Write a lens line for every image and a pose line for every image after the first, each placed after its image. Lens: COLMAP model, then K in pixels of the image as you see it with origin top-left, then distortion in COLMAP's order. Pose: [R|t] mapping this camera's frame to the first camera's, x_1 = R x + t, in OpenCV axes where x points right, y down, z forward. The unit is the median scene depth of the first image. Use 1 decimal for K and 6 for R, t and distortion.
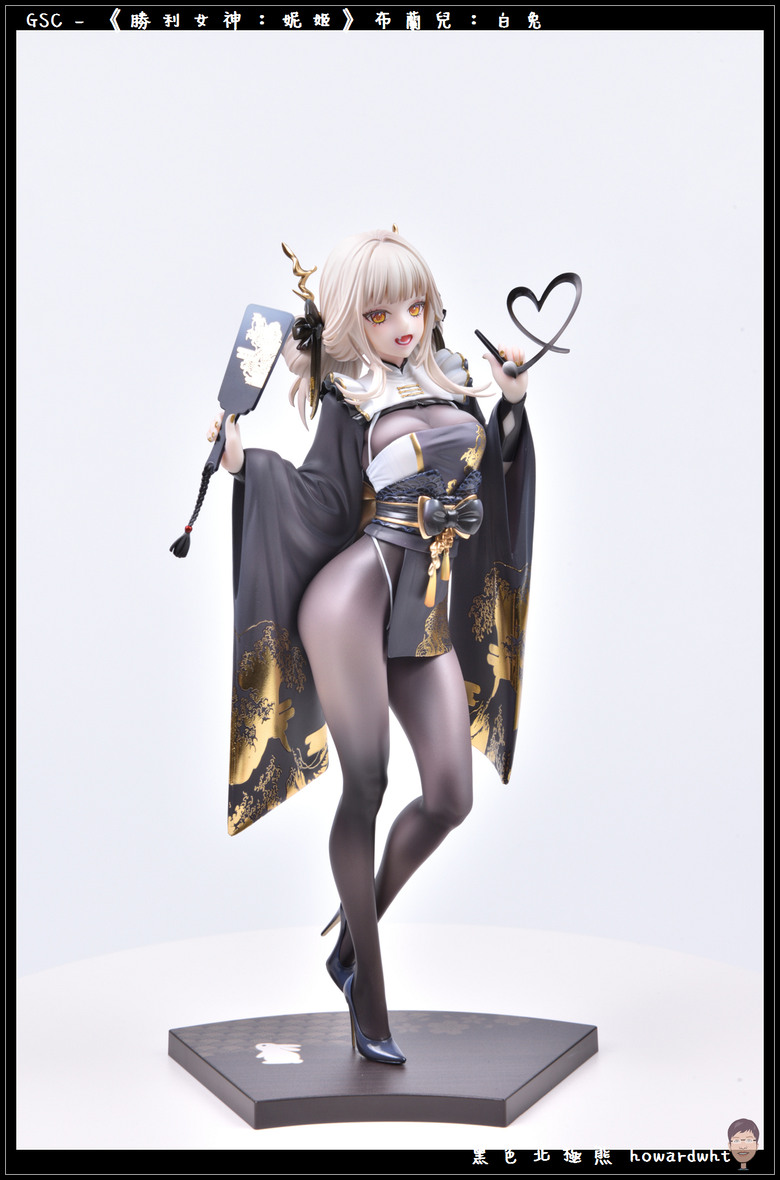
lens RADIAL K [[1743.6, 0, 395.4], [0, 1743.6, 590.6], [0, 0, 1]] dist [0.316846, 0.000000]
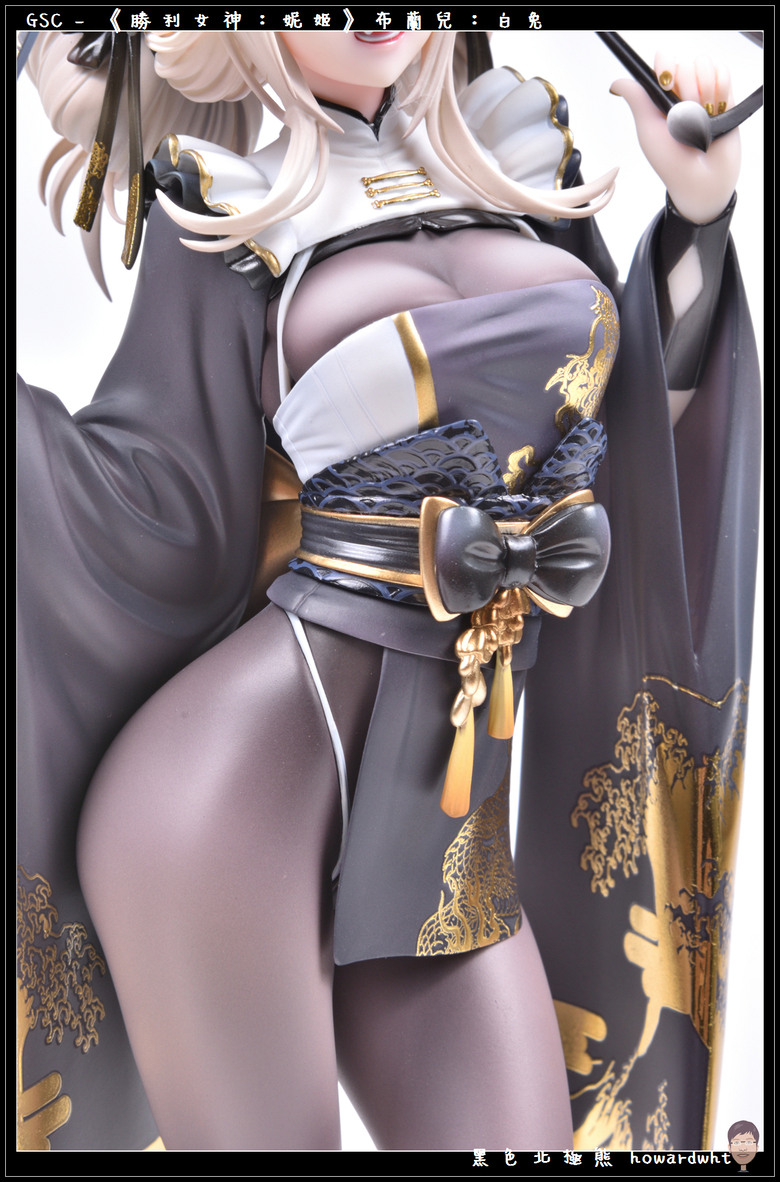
lens RADIAL K [[3378.4, 0, 382.6], [0, 3378.4, 603.5], [0, 0, 1]] dist [0.233204, 0.000000]
pose [[0.999799, -0.001108, -0.020039, 0.018566], [0.001242, 0.999977, 0.006700, -0.037003], [0.020031, -0.006724, 0.999777, 0.333652]]
